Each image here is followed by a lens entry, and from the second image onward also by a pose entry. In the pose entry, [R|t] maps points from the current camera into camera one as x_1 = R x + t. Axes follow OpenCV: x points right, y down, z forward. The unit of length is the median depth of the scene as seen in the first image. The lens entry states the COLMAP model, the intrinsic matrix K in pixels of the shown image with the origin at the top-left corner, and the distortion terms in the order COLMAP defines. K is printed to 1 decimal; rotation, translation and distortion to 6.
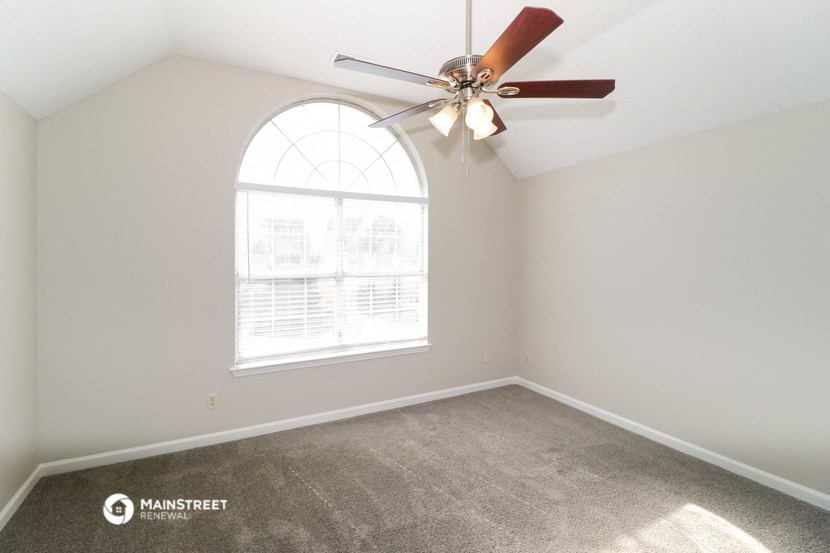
lens RADIAL K [[388.1, 0, 422.8], [0, 388.1, 261.1], [0, 0, 1]] dist [-0.003575, -0.003656]
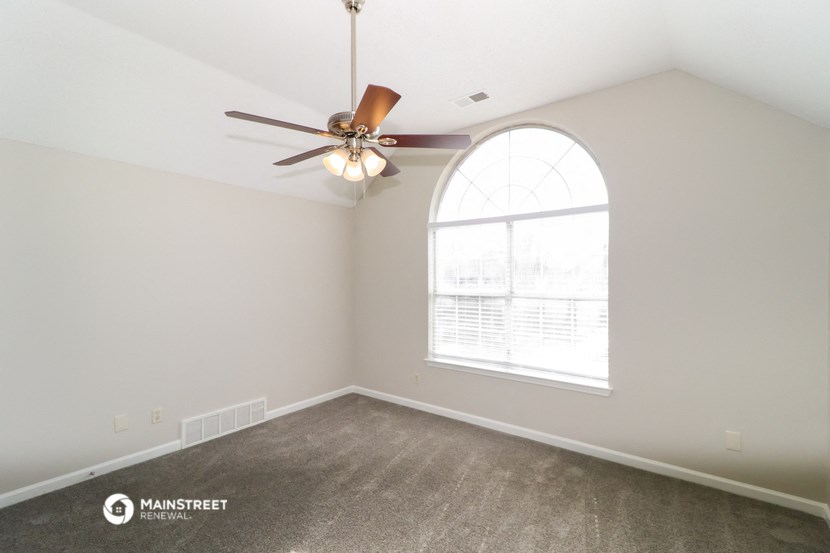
lens RADIAL K [[388.1, 0, 415.6], [0, 388.1, 281.8], [0, 0, 1]] dist [-0.003575, -0.003656]
pose [[0.383893, 0.007818, -0.923345, 0.658015], [-0.006032, 0.999964, 0.005959, -0.004834], [0.923358, 0.003282, 0.383926, 0.370277]]
